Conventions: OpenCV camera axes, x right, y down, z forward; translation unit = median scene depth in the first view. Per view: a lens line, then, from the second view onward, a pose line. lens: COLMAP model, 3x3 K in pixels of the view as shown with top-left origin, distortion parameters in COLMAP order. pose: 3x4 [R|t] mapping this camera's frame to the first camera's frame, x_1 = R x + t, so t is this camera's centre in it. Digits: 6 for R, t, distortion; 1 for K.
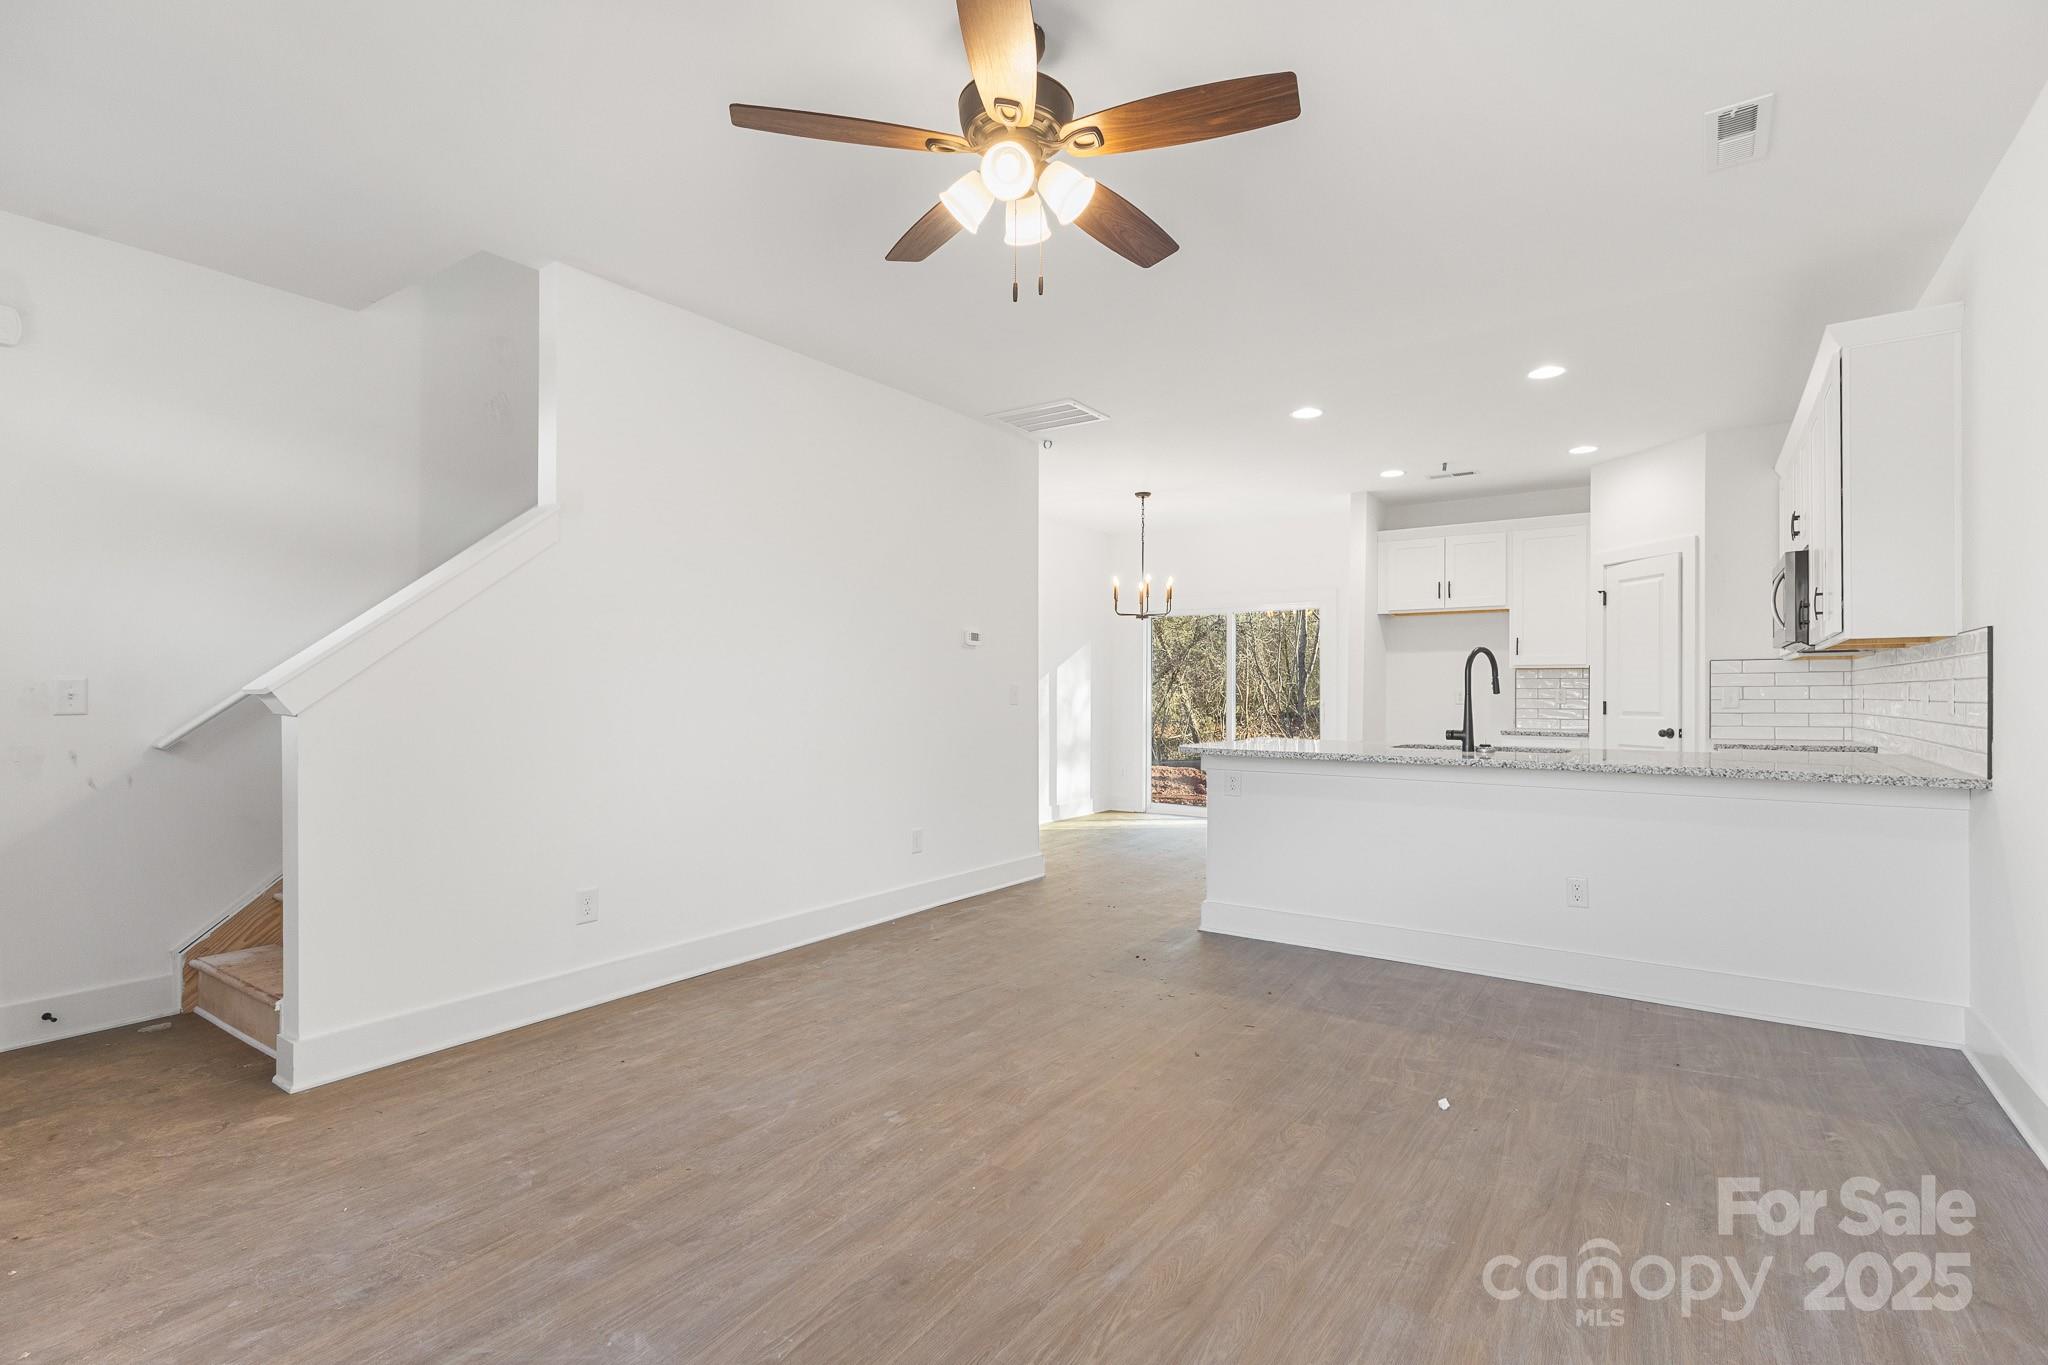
lens RADIAL K [[946.8, 0, 1034.0], [0, 946.8, 692.0], [0, 0, 1]] dist [0.006447, 0.000534]
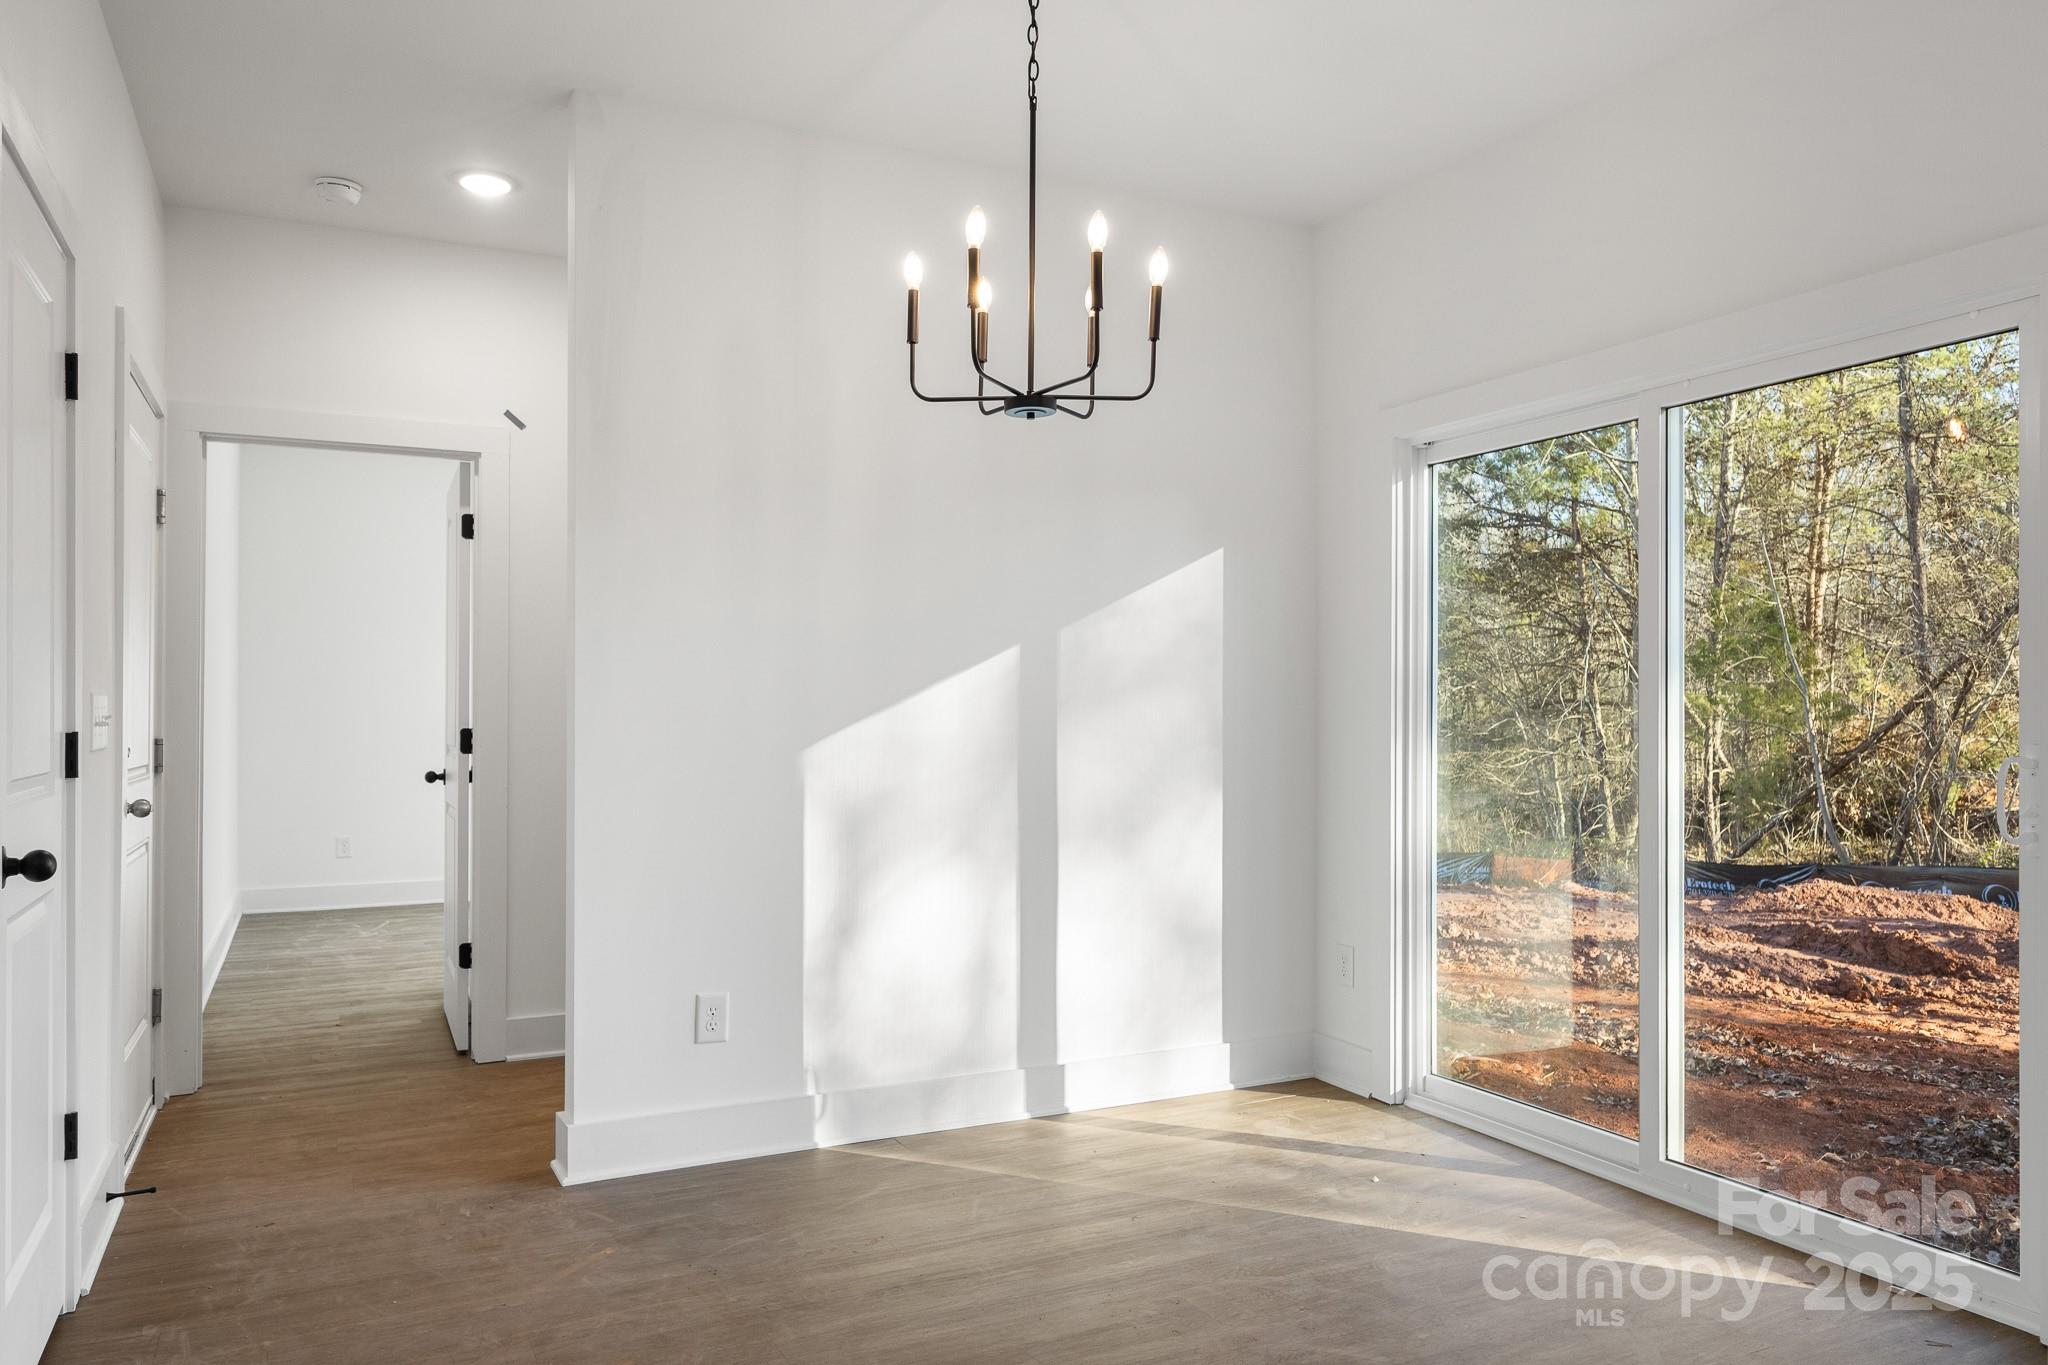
lens RADIAL K [[1423.7, 0, 1038.5], [0, 1423.7, 695.8], [0, 0, 1]] dist [0.000507, 0.013052]
pose [[0.869062, -0.010211, -0.494598, 0.639069], [0.003056, 0.999879, -0.015273, 0.006366], [0.494694, 0.011762, 0.868988, 1.421722]]
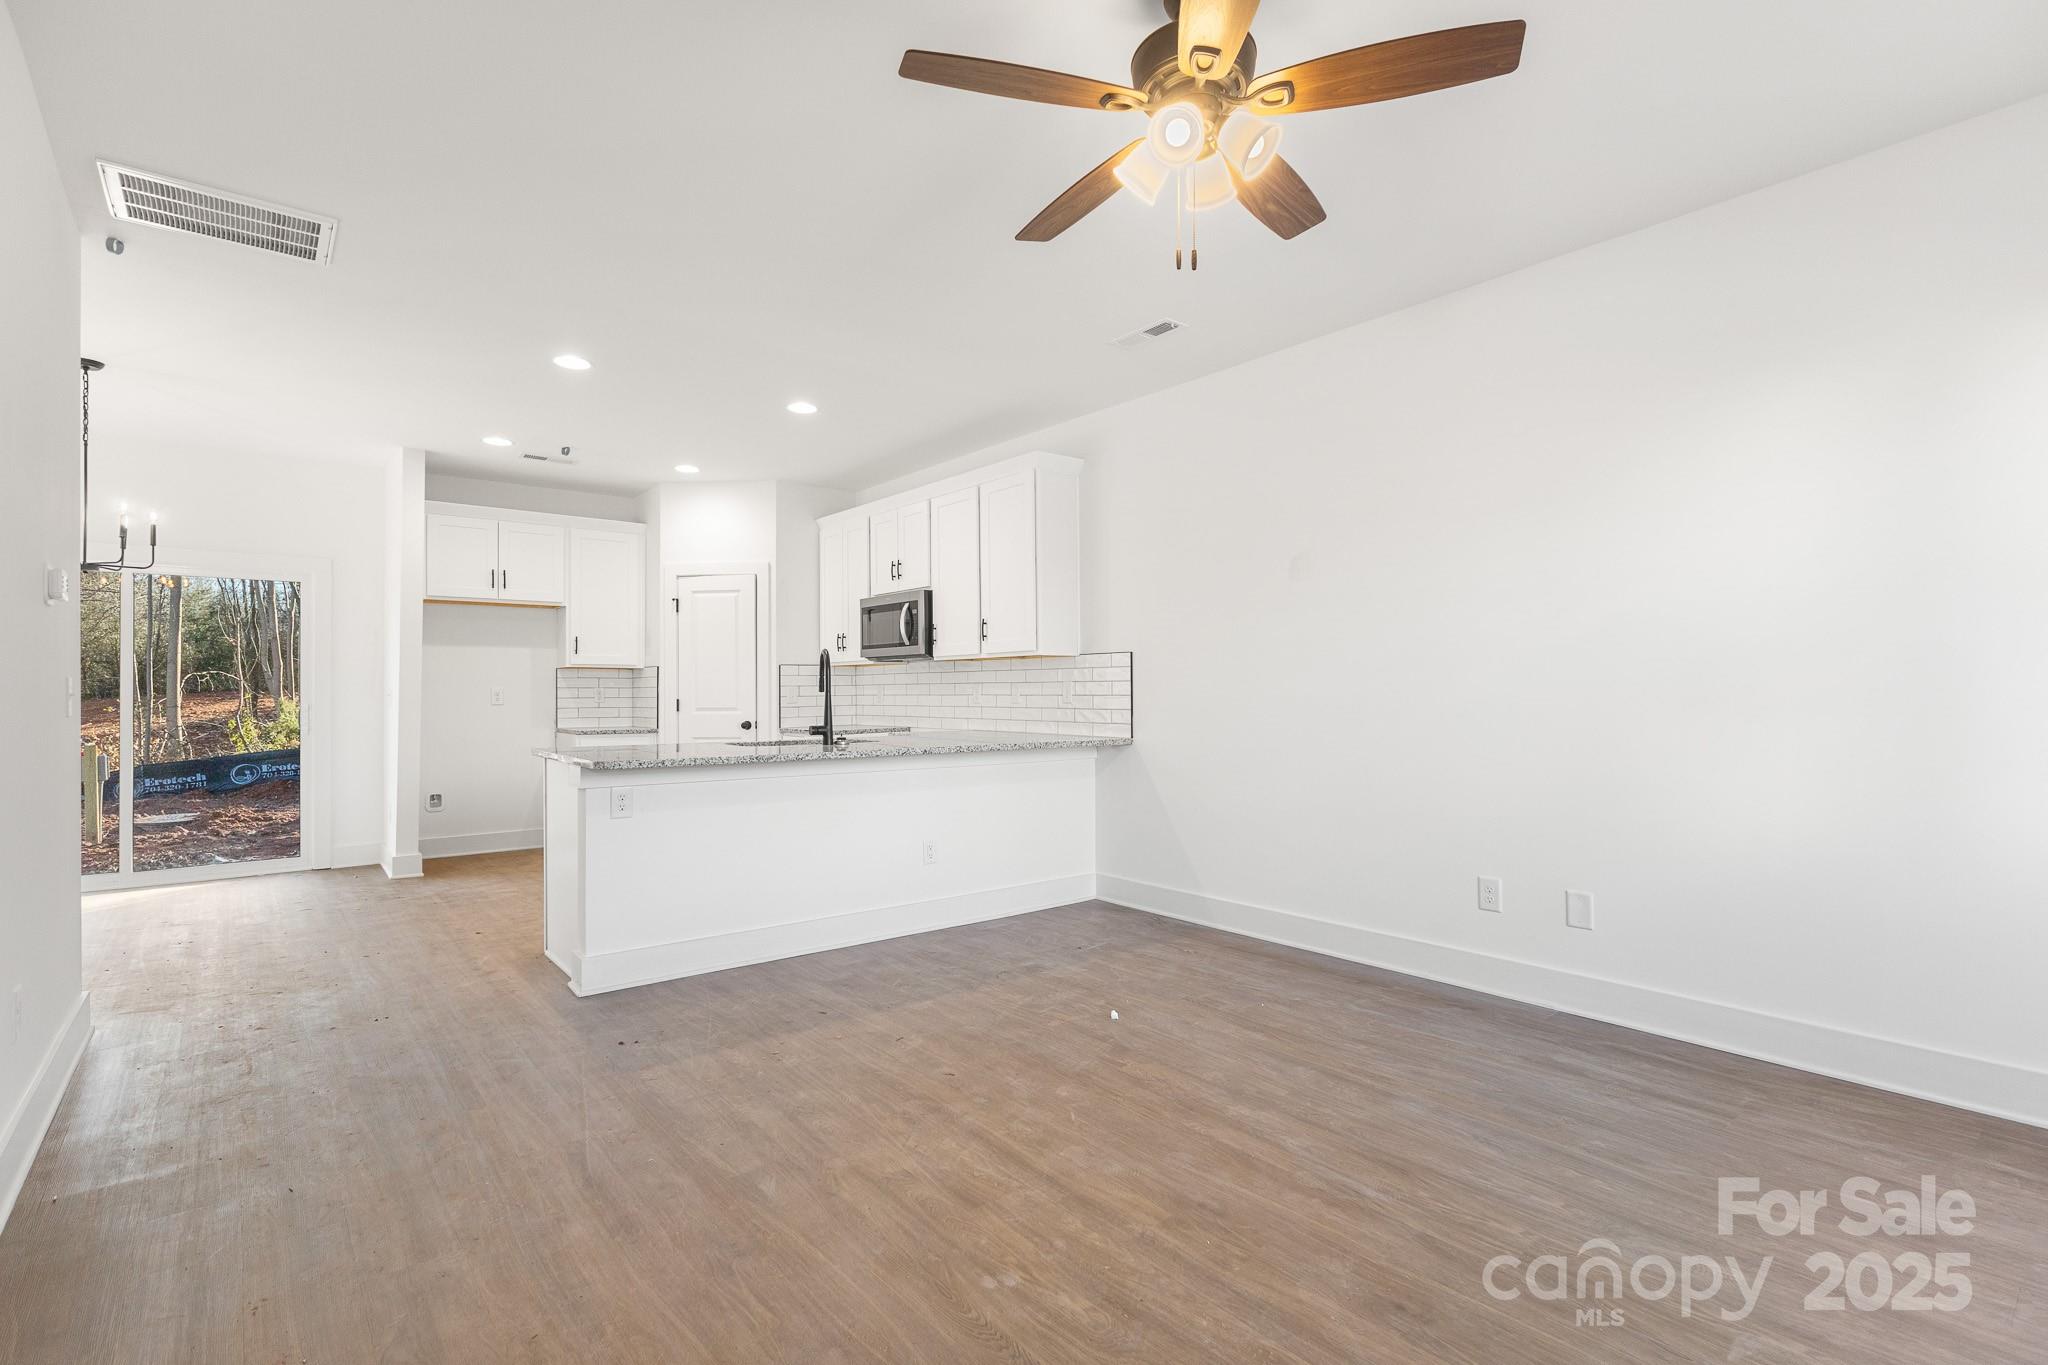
lens RADIAL K [[946.8, 0, 1005.5], [0, 946.8, 681.3], [0, 0, 1]] dist [0.006447, 0.000534]
pose [[0.296992, 0.007749, 0.954849, -0.602977], [0.003954, 0.999949, -0.009344, 0.001352], [-0.954872, 0.006551, 0.296946, 0.563261]]
